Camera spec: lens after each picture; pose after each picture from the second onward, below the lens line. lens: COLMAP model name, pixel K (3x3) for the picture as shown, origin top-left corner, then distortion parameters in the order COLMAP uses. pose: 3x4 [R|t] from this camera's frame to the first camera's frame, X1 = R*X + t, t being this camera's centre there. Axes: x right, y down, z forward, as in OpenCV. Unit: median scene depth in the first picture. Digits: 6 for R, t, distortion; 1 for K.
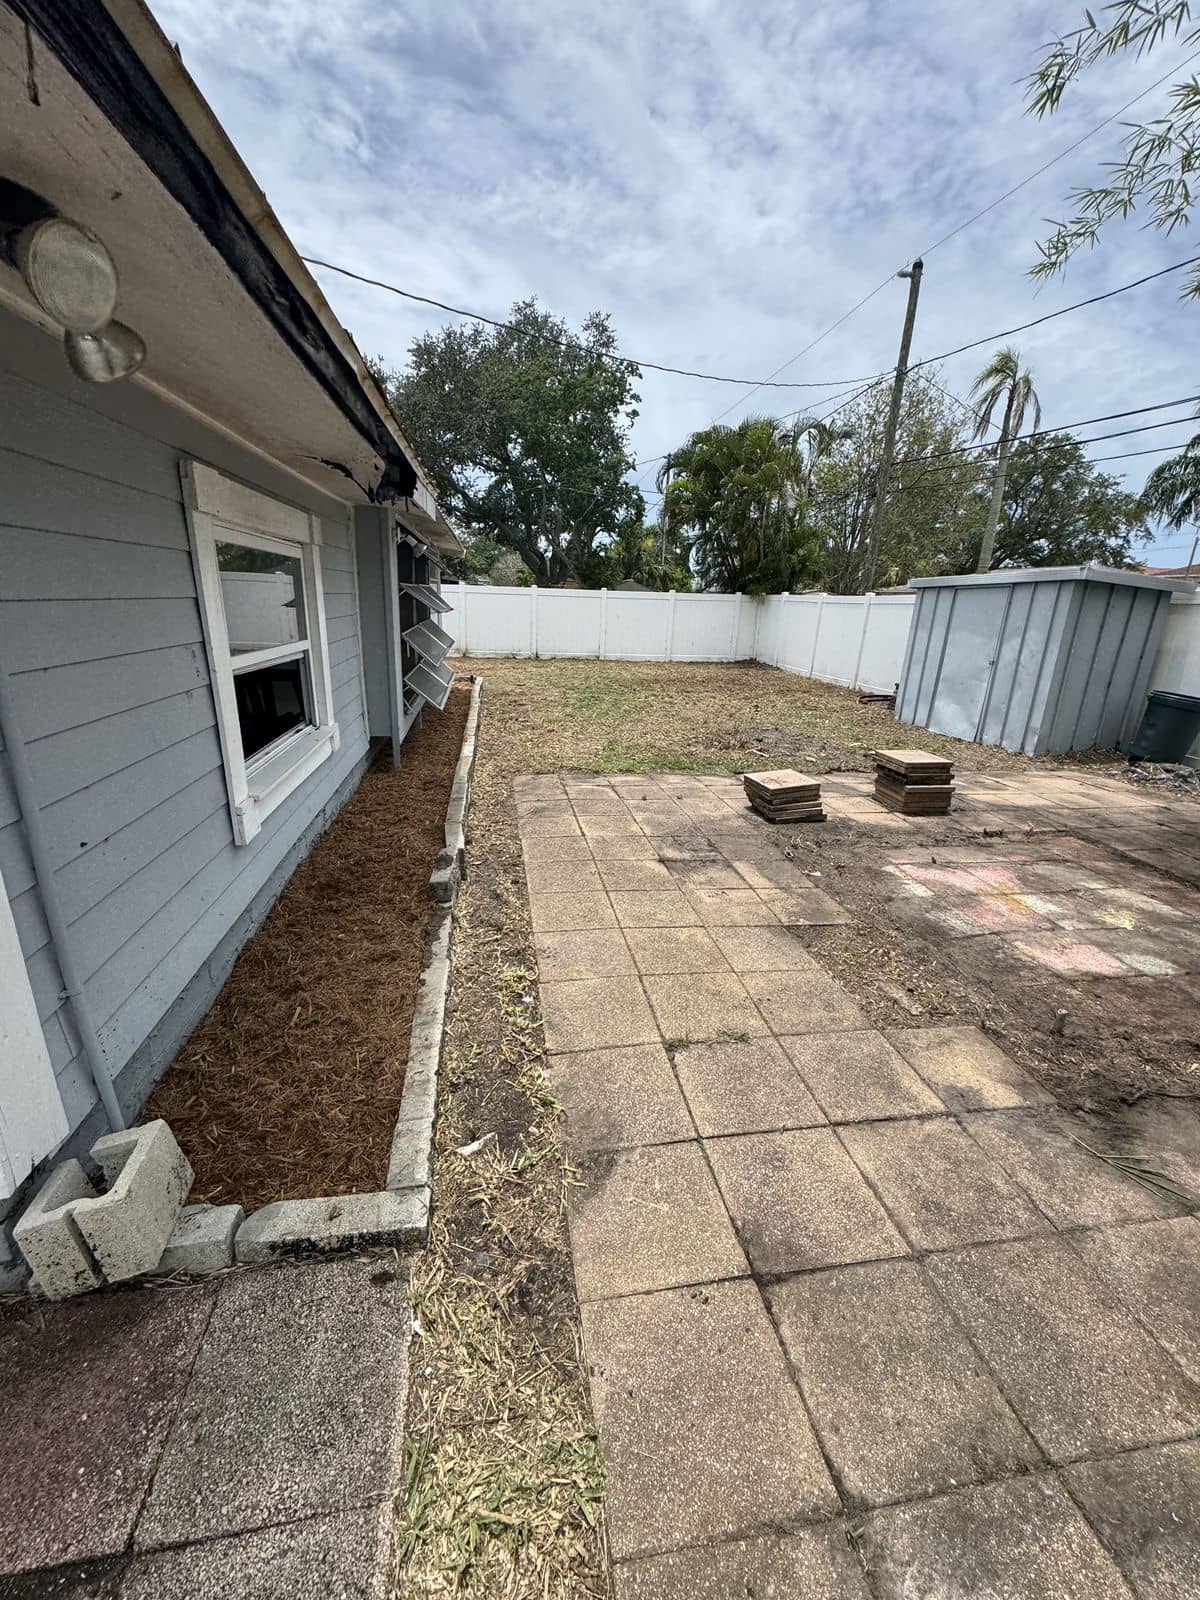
lens RADIAL K [[641.0, 0, 597.6], [0, 641.0, 798.4], [0, 0, 1]] dist [-0.001109, 0.000111]
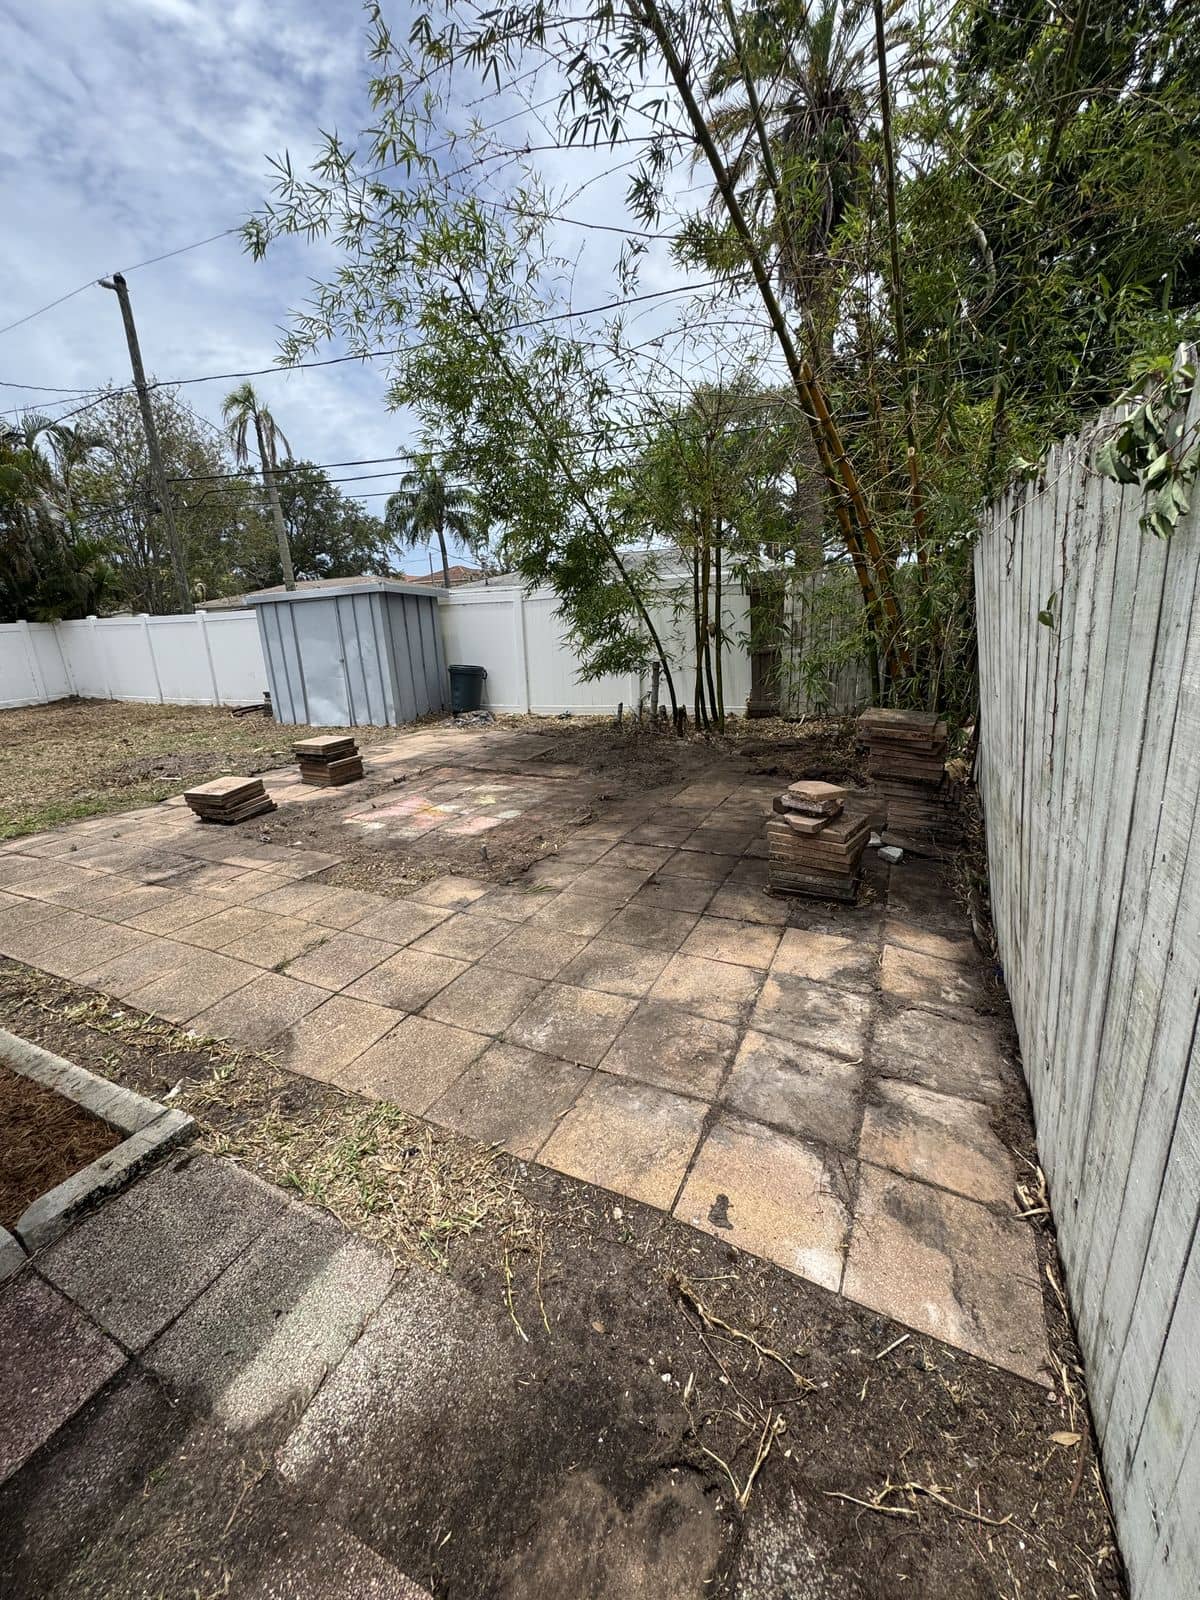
lens RADIAL K [[641.0, 0, 597.6], [0, 641.0, 798.4], [0, 0, 1]] dist [-0.001109, 0.000111]
pose [[0.575826, -0.288666, 0.764916, -0.059862], [0.301820, 0.944563, 0.129252, 0.013361], [-0.759822, 0.156441, 0.631029, -0.053360]]
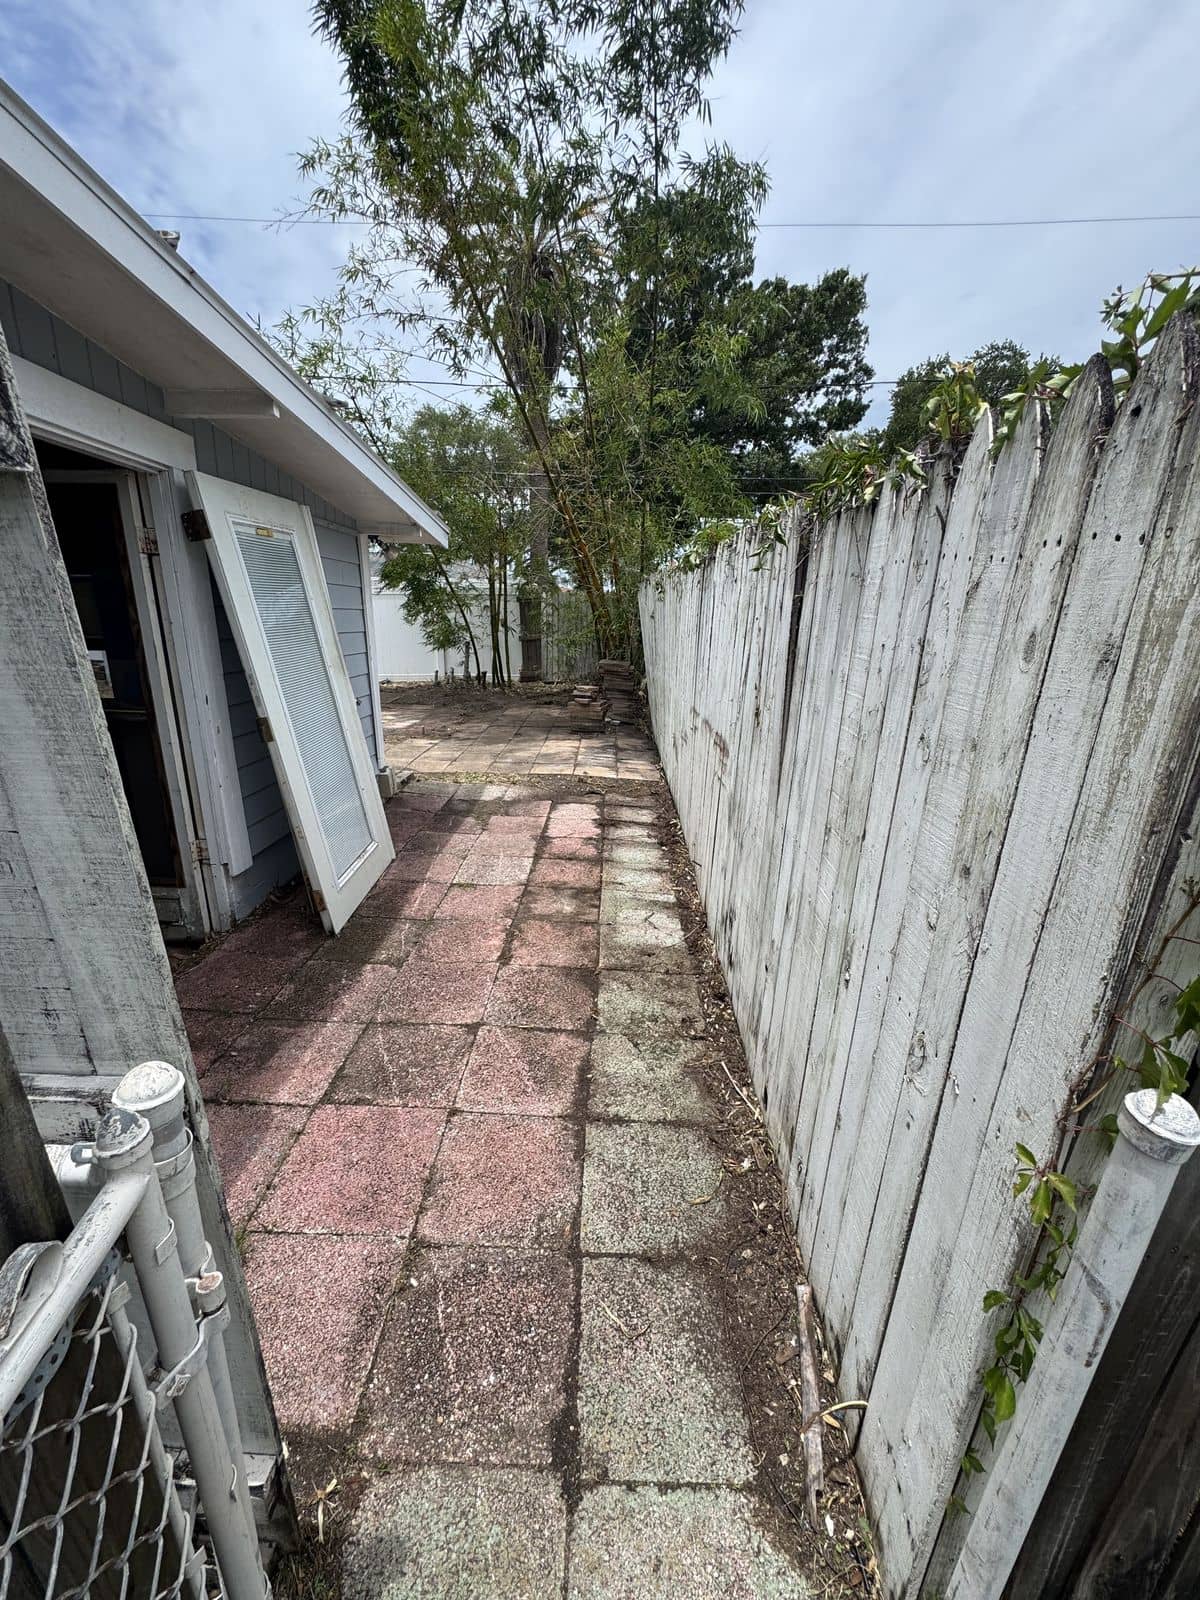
lens RADIAL K [[641.0, 0, 597.6], [0, 641.0, 798.4], [0, 0, 1]] dist [-0.001109, 0.000111]
pose [[0.187244, -0.307545, 0.932929, -0.362003], [0.278156, 0.927455, 0.249914, 0.017035], [-0.942109, 0.212705, 0.259205, -0.096774]]
